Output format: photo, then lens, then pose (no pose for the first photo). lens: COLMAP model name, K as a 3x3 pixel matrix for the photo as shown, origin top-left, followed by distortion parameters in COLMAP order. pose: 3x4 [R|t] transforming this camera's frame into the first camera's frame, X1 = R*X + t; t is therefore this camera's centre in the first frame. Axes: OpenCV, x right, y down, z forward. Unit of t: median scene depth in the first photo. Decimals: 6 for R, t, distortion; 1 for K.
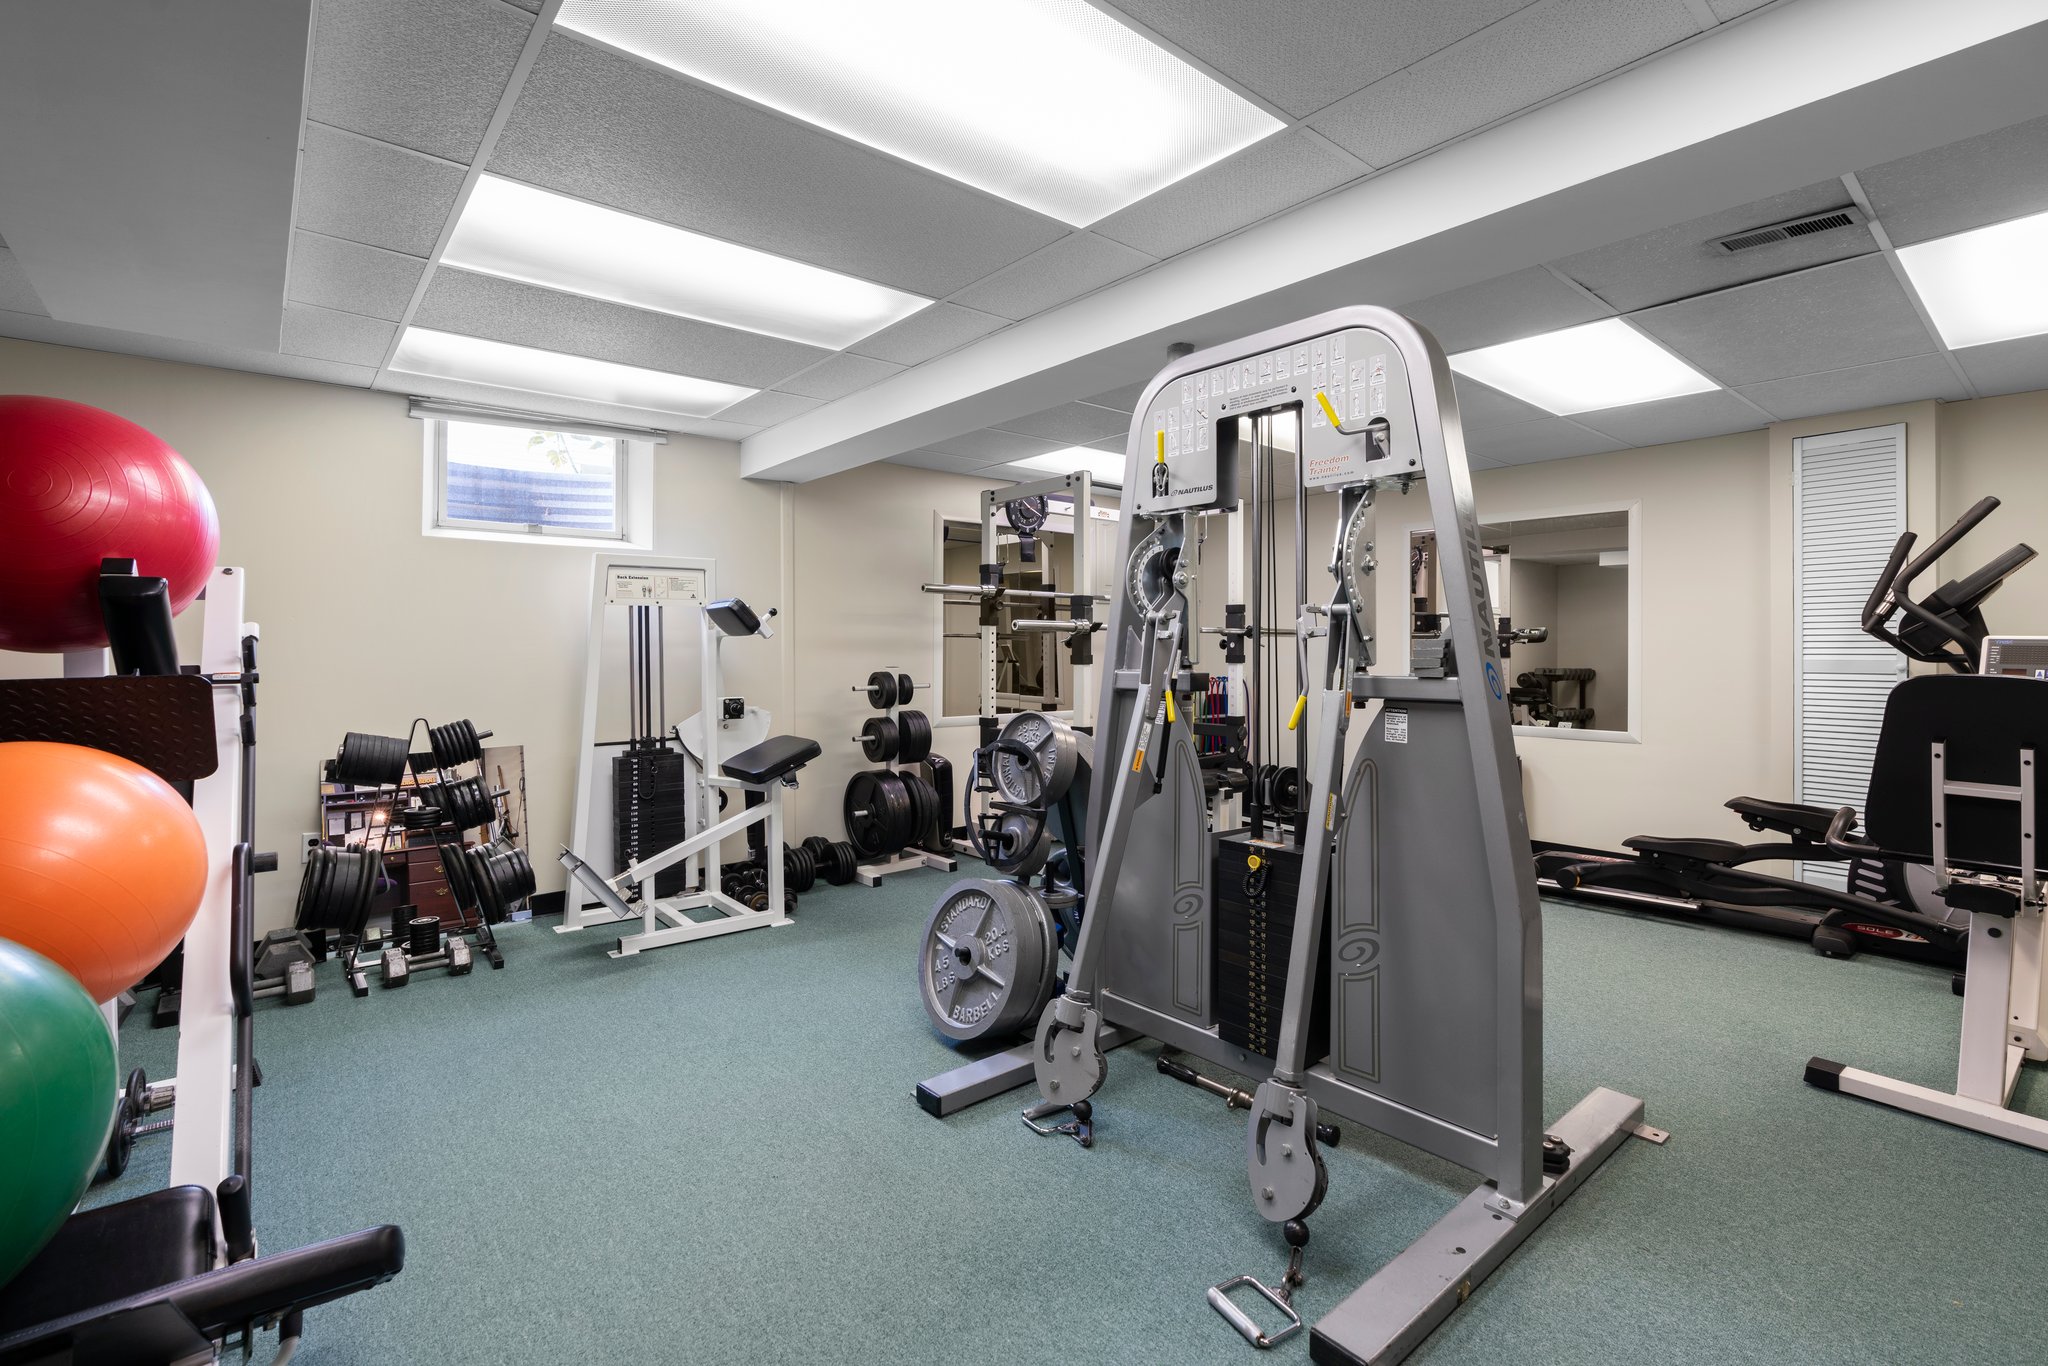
lens RADIAL K [[915.0, 0, 1022.2], [0, 915.0, 645.2], [0, 0, 1]] dist [-0.004824, 0.000764]
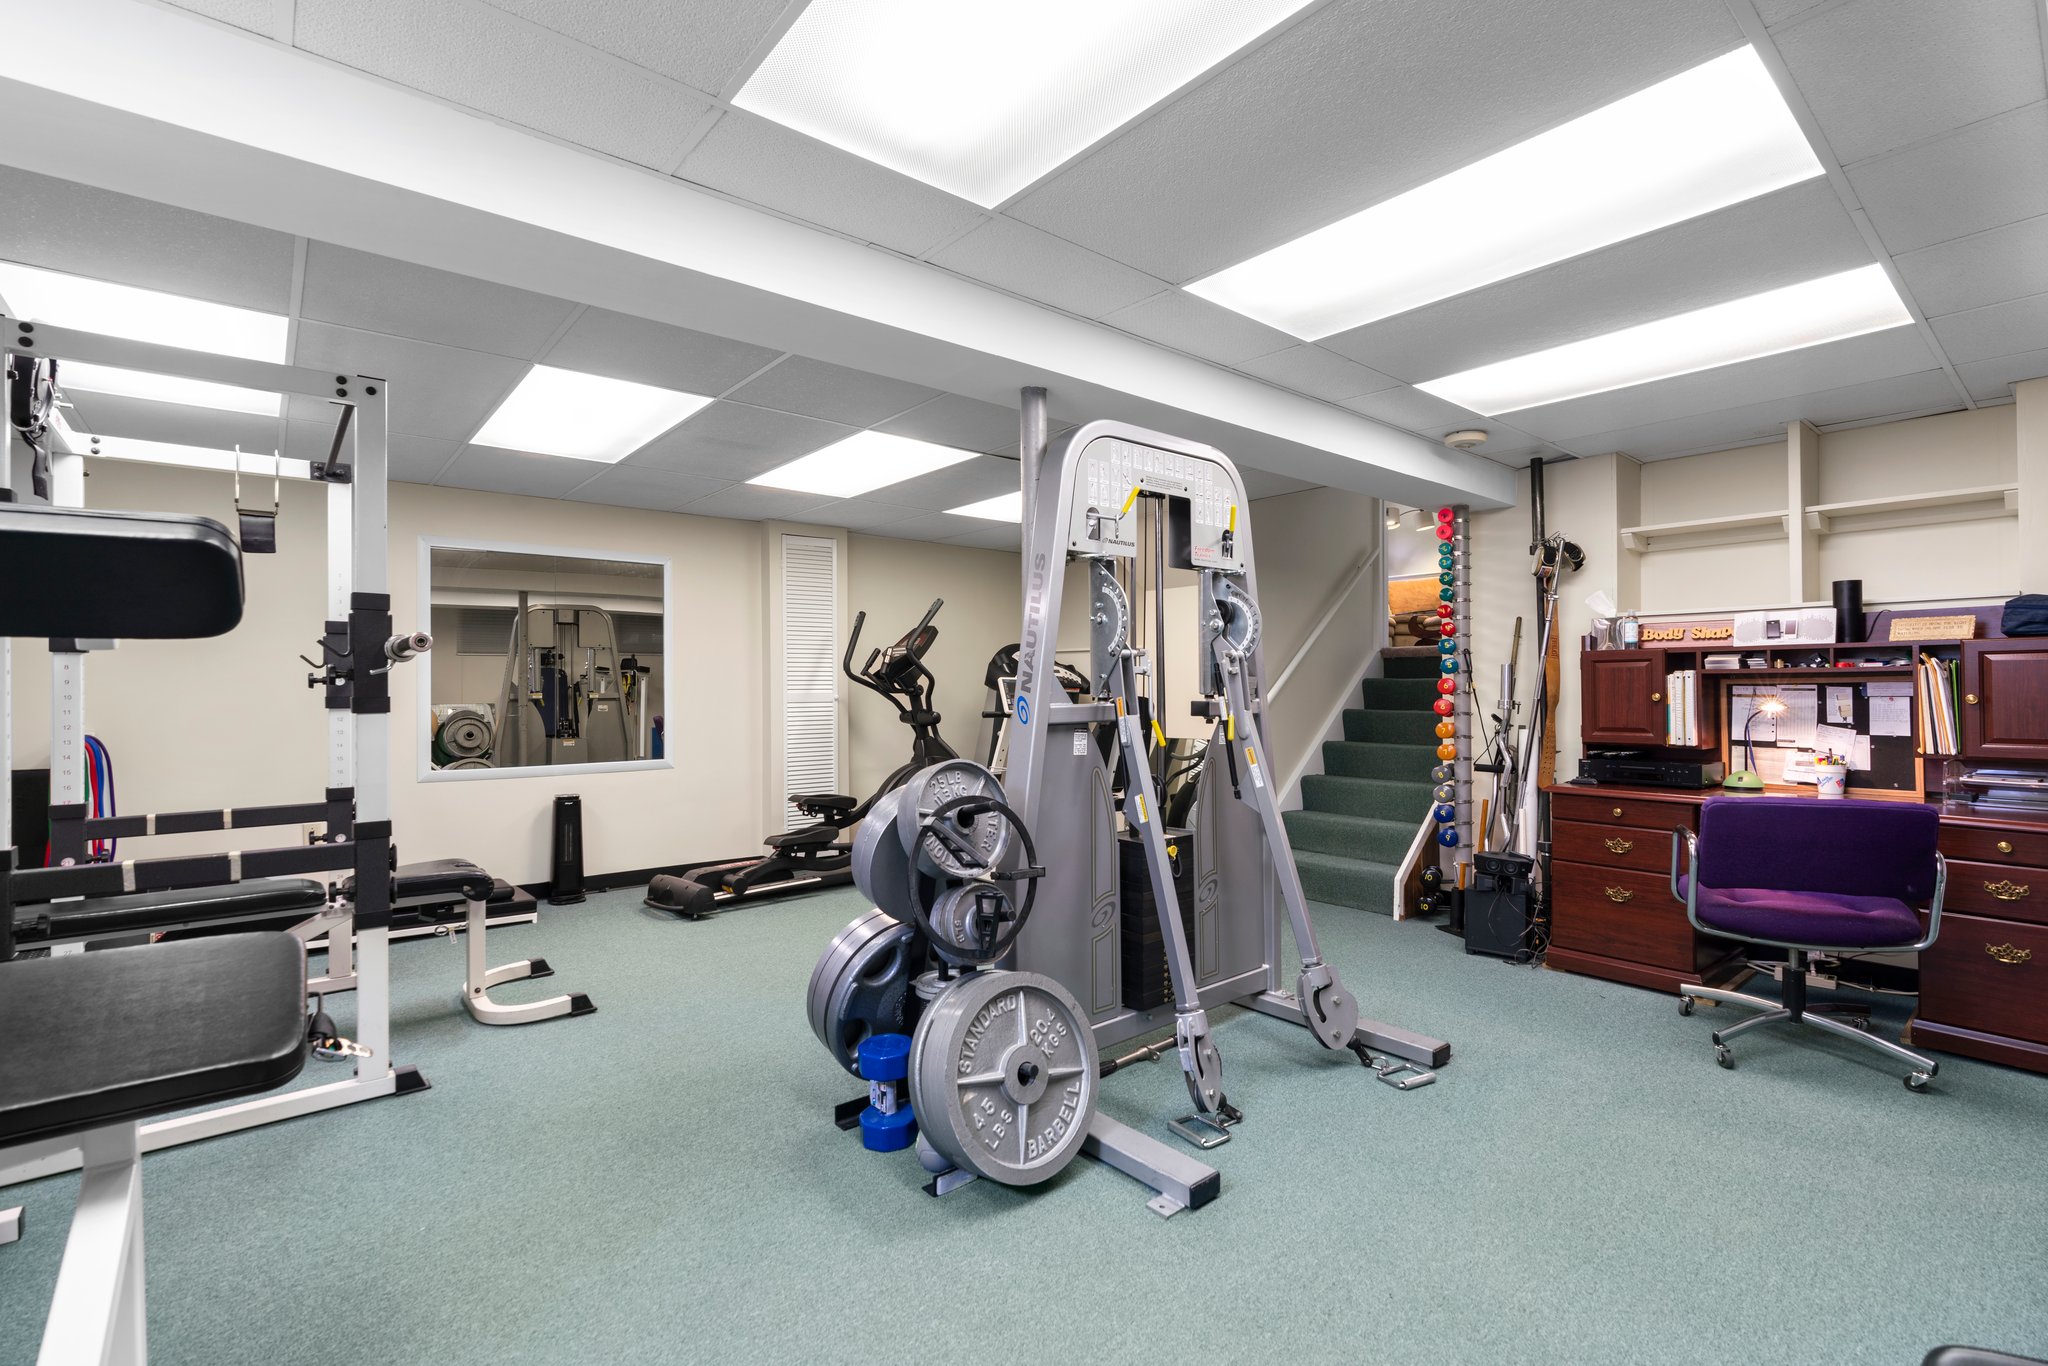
lens RADIAL K [[915.0, 0, 1023.7], [0, 915.0, 680.5], [0, 0, 1]] dist [-0.004824, 0.000764]
pose [[0.012410, 0.000617, 0.999923, -0.856517], [0.003601, 0.999993, -0.000662, 0.001216], [-0.999917, 0.003609, 0.012407, 0.999850]]
